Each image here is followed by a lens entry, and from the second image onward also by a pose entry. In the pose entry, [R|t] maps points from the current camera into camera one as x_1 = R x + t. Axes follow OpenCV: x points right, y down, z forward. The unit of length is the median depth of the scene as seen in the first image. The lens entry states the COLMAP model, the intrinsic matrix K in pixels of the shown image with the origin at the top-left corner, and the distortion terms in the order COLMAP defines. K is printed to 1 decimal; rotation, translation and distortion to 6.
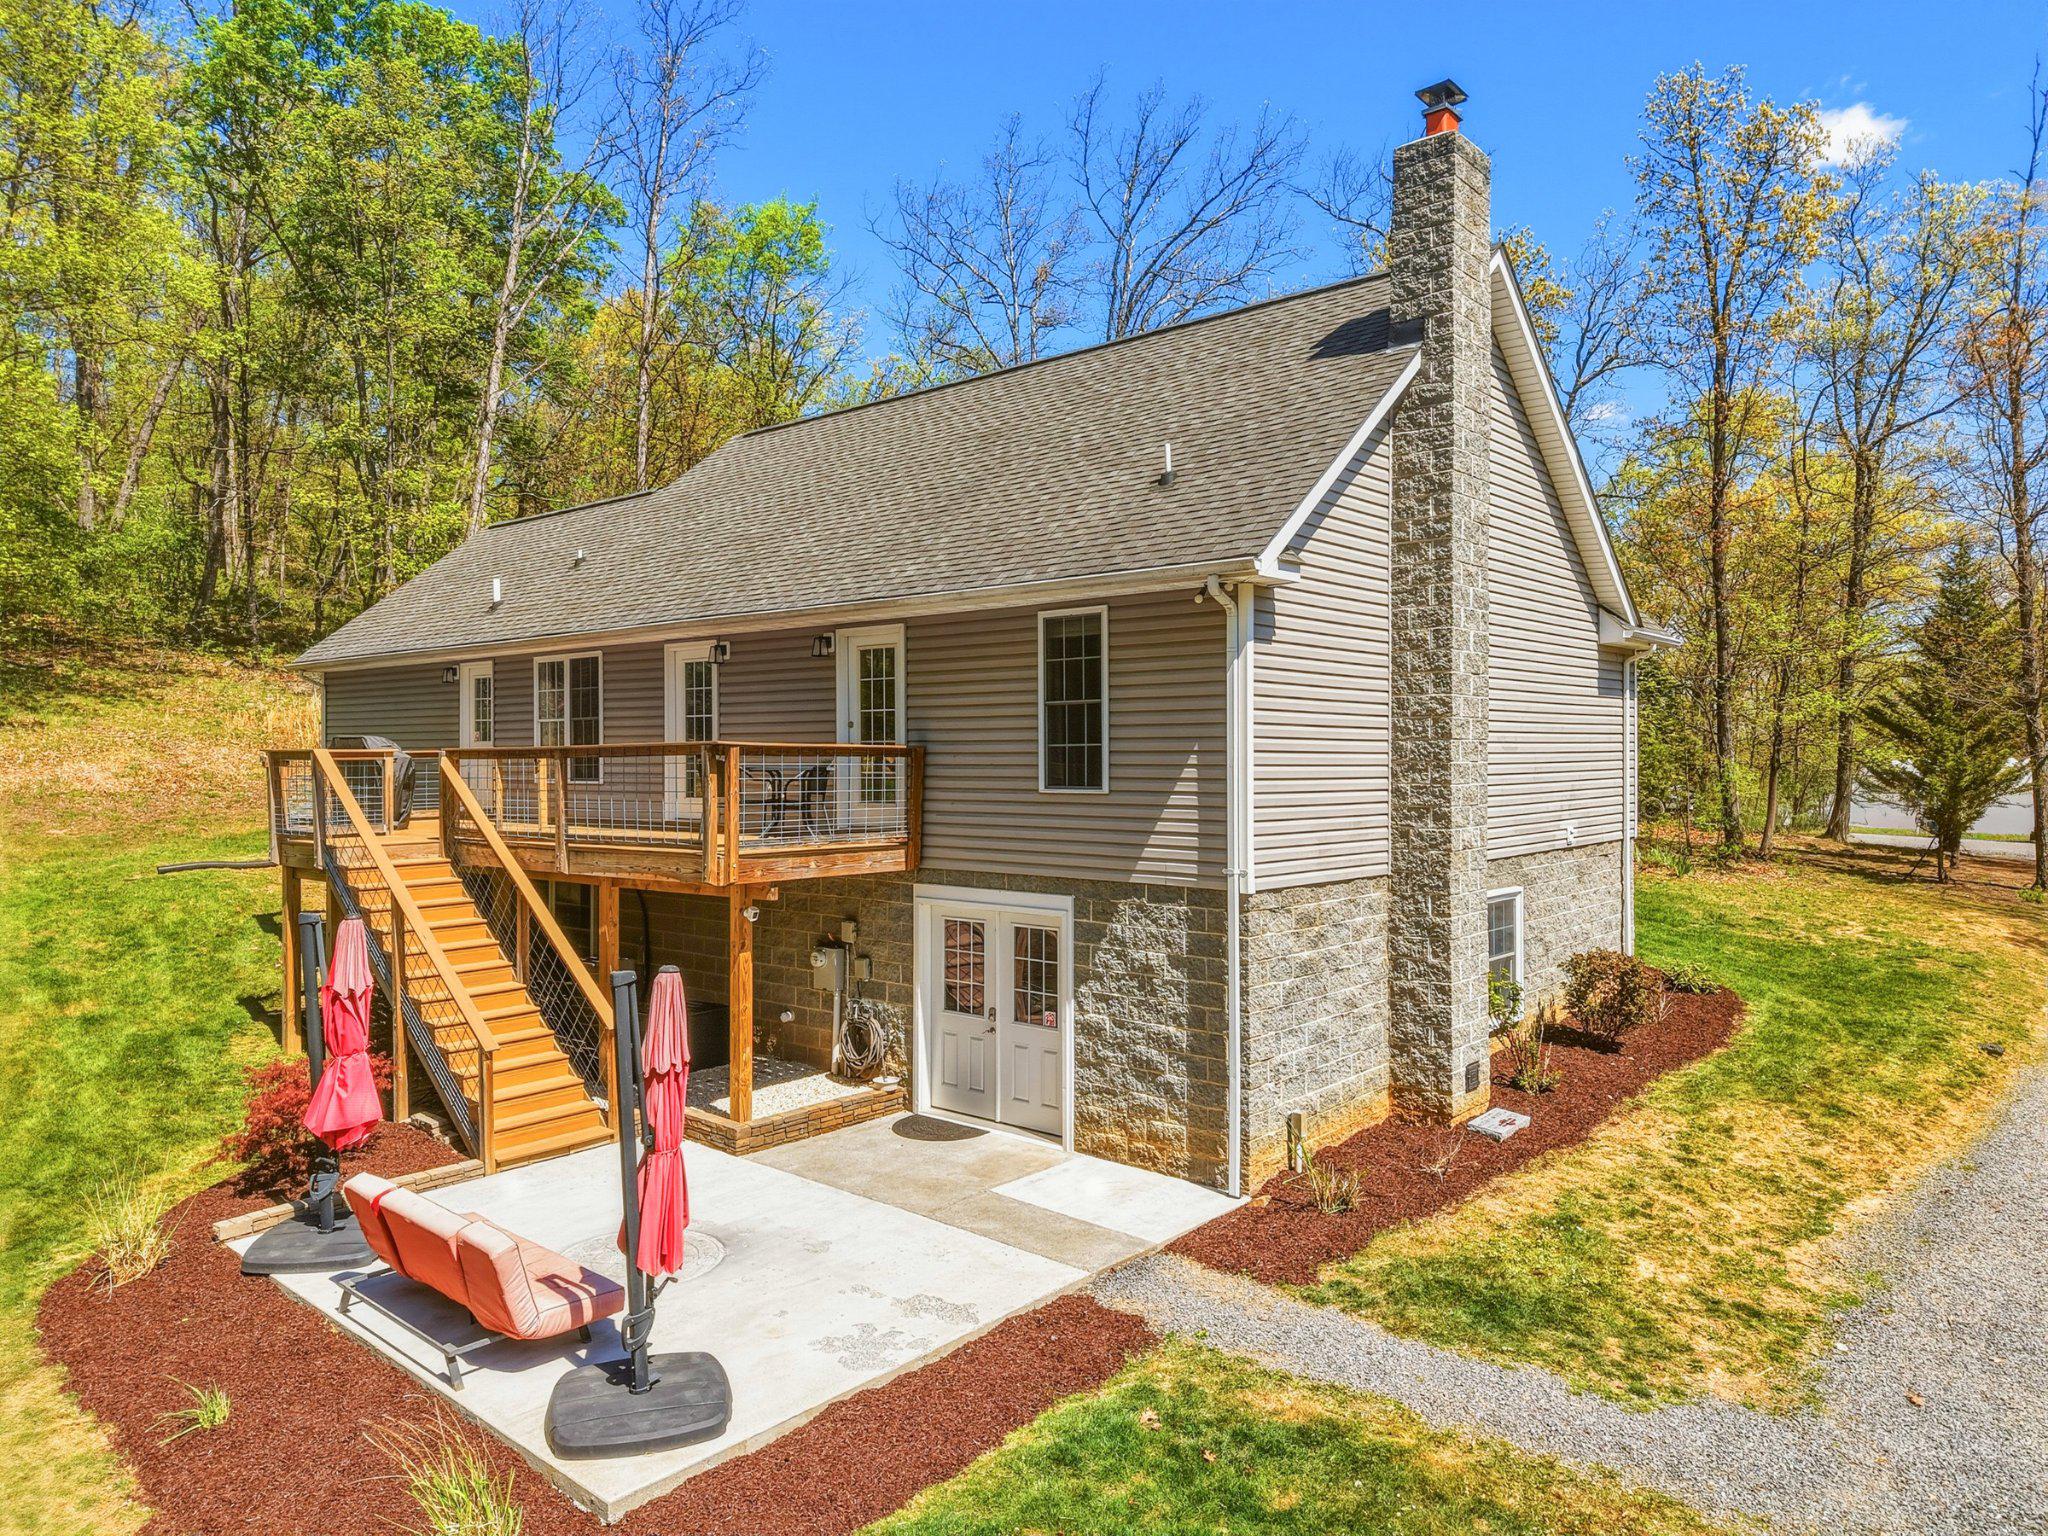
lens RADIAL K [[1365.2, 0, 1016.3], [0, 1365.2, 759.9], [0, 0, 1]] dist [0.023850, -0.021252]
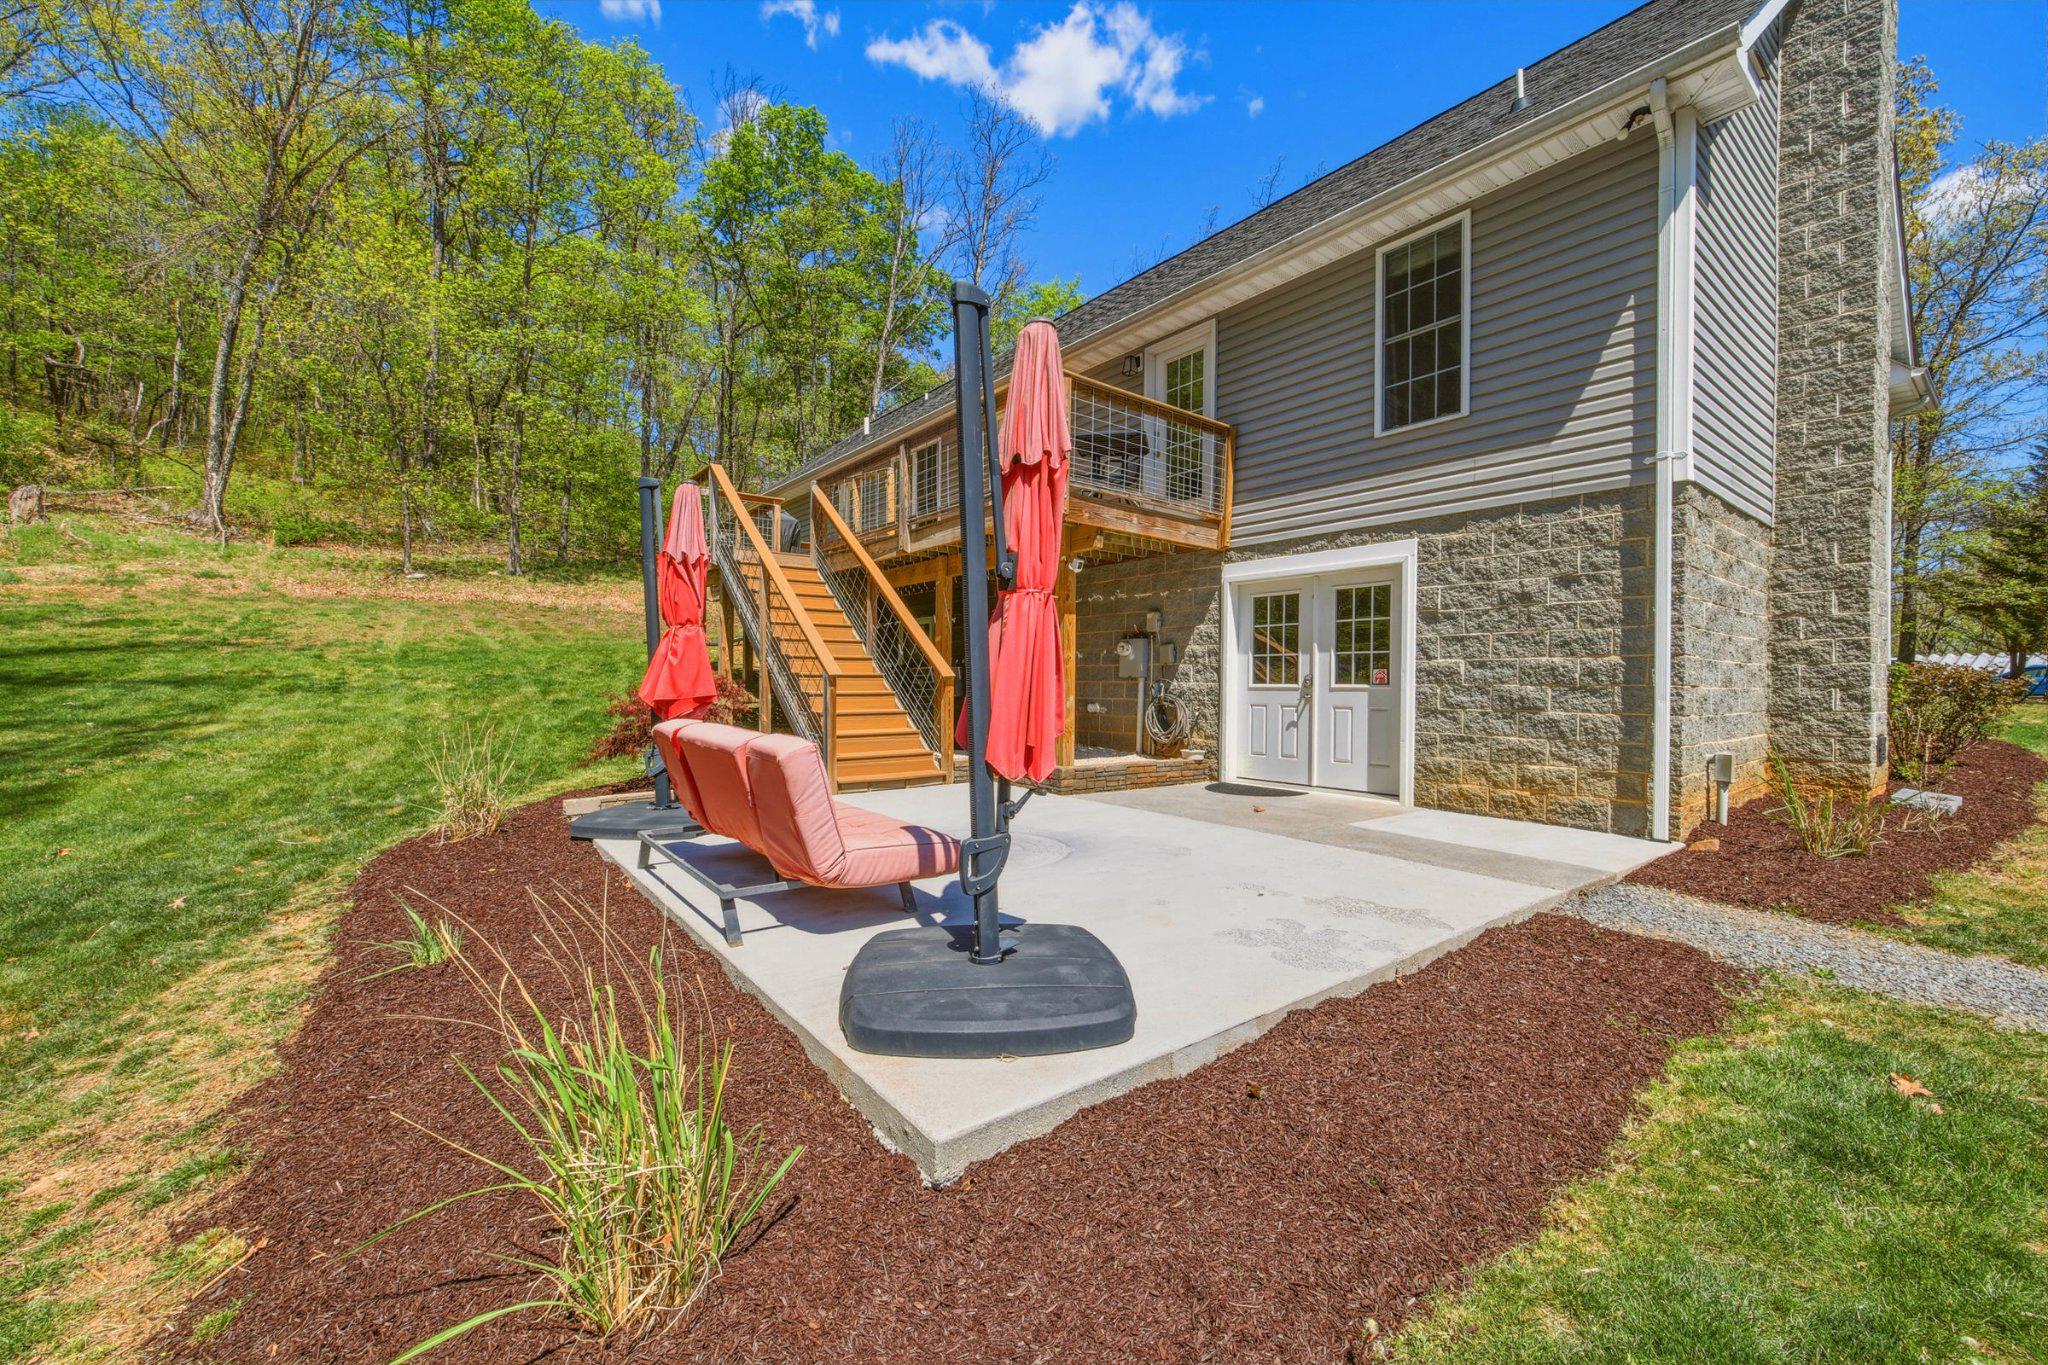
lens RADIAL K [[825.4, 0, 1031.7], [0, 825.4, 678.9], [0, 0, 1]] dist [-0.003118, -0.001002]
pose [[0.983583, 0.017551, -0.179601, -0.124468], [-0.018783, 0.999810, -0.005156, 0.219364], [0.179476, 0.008445, 0.983726, 0.416324]]
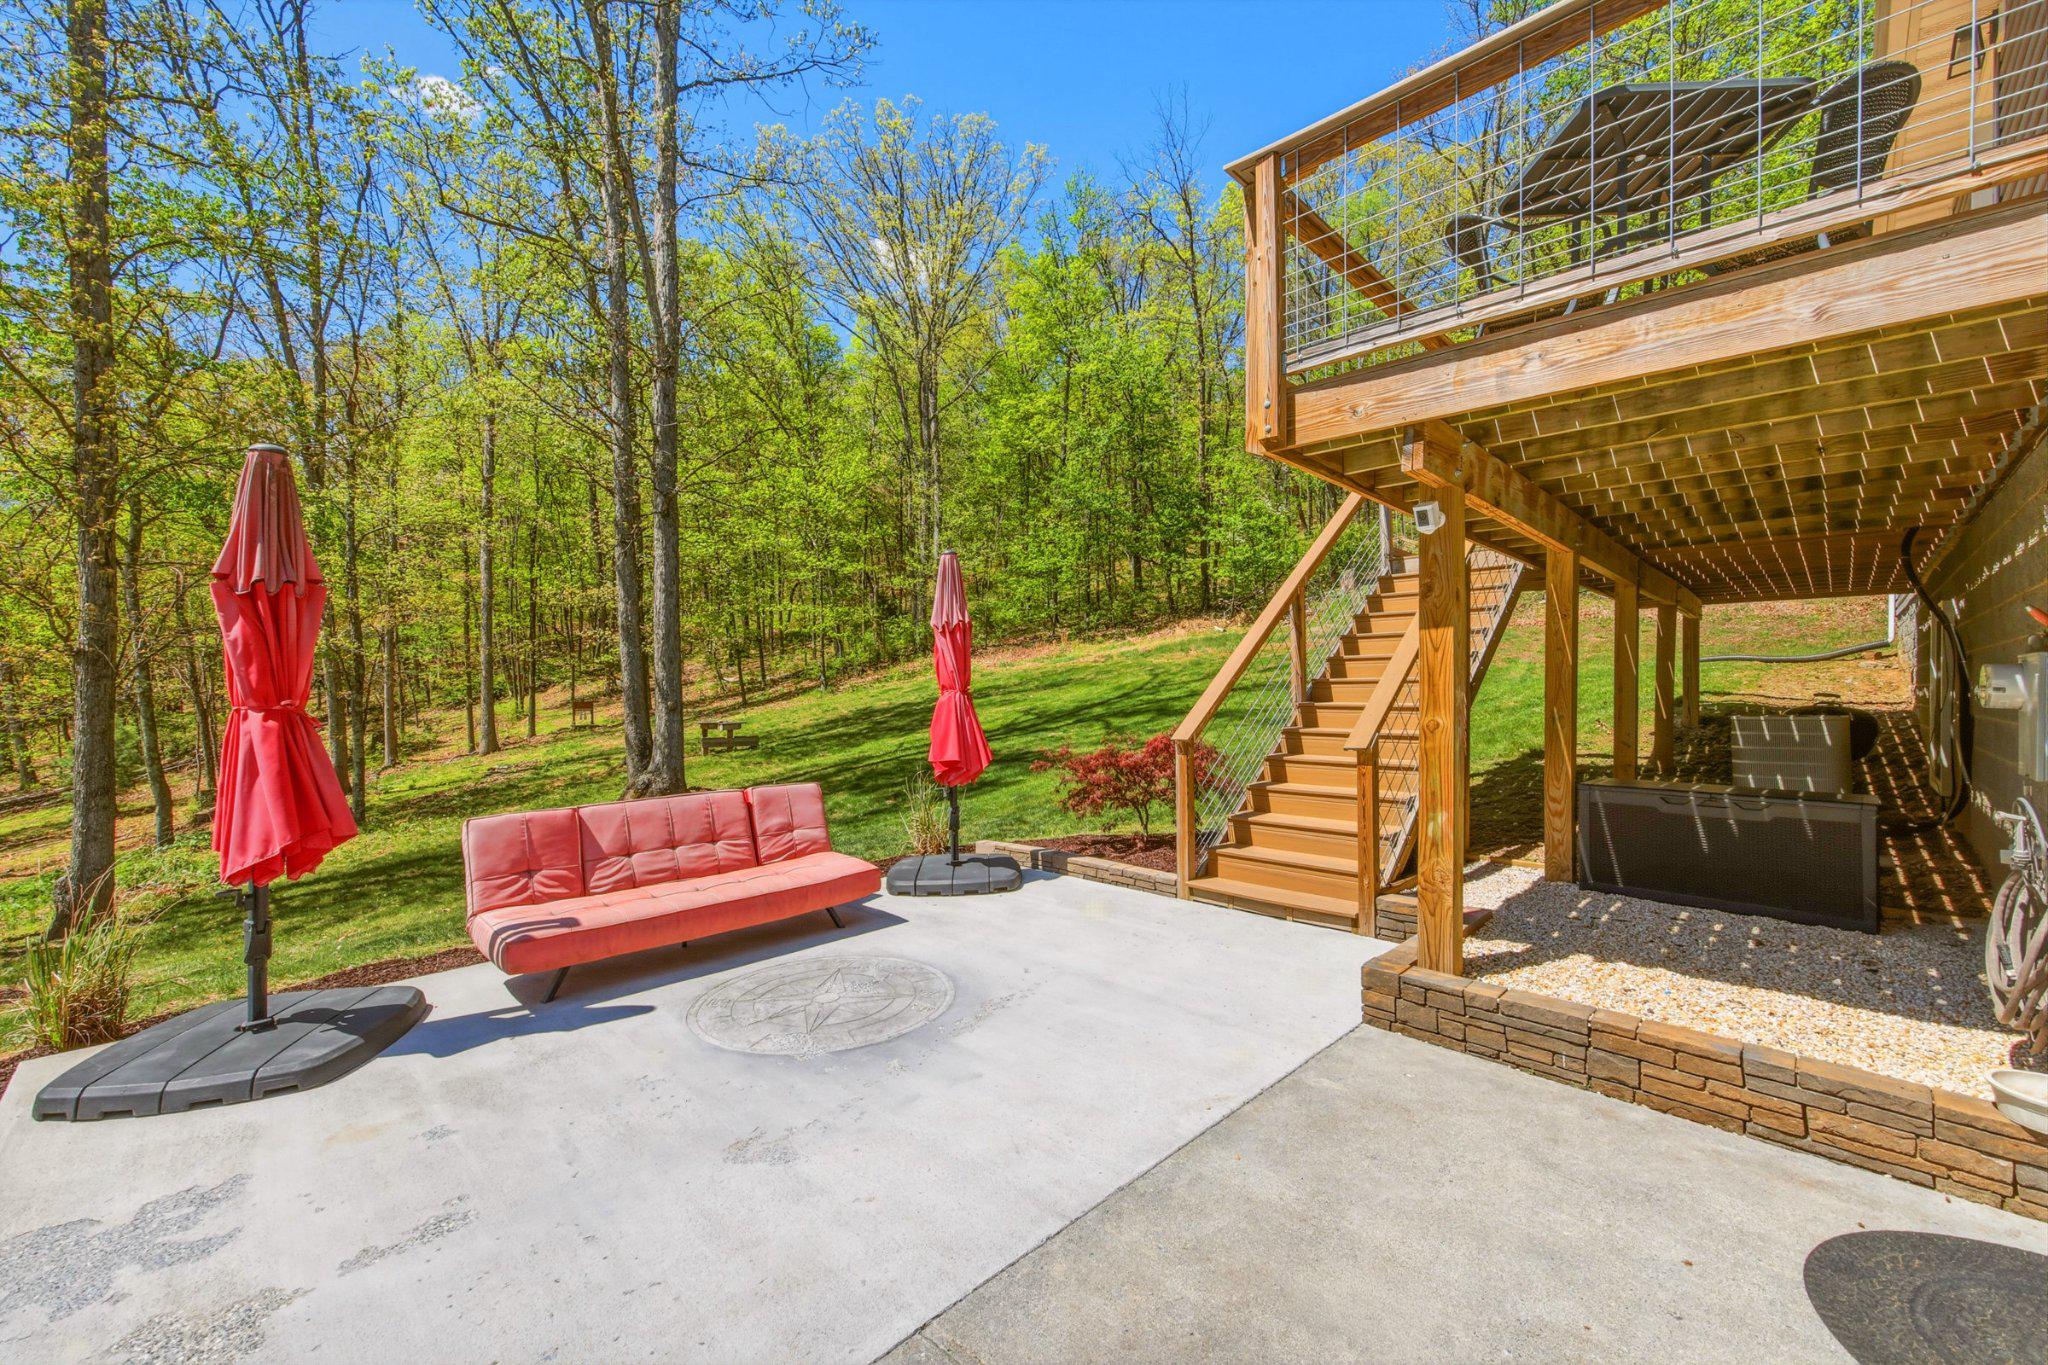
lens RADIAL K [[825.4, 0, 1032.9], [0, 825.4, 685.9], [0, 0, 1]] dist [-0.003118, -0.001002]
pose [[-0.048388, 0.002655, -0.998825, 0.094860], [-0.005426, 0.999981, 0.002921, 0.183062], [0.998814, 0.005561, -0.048373, 0.956859]]
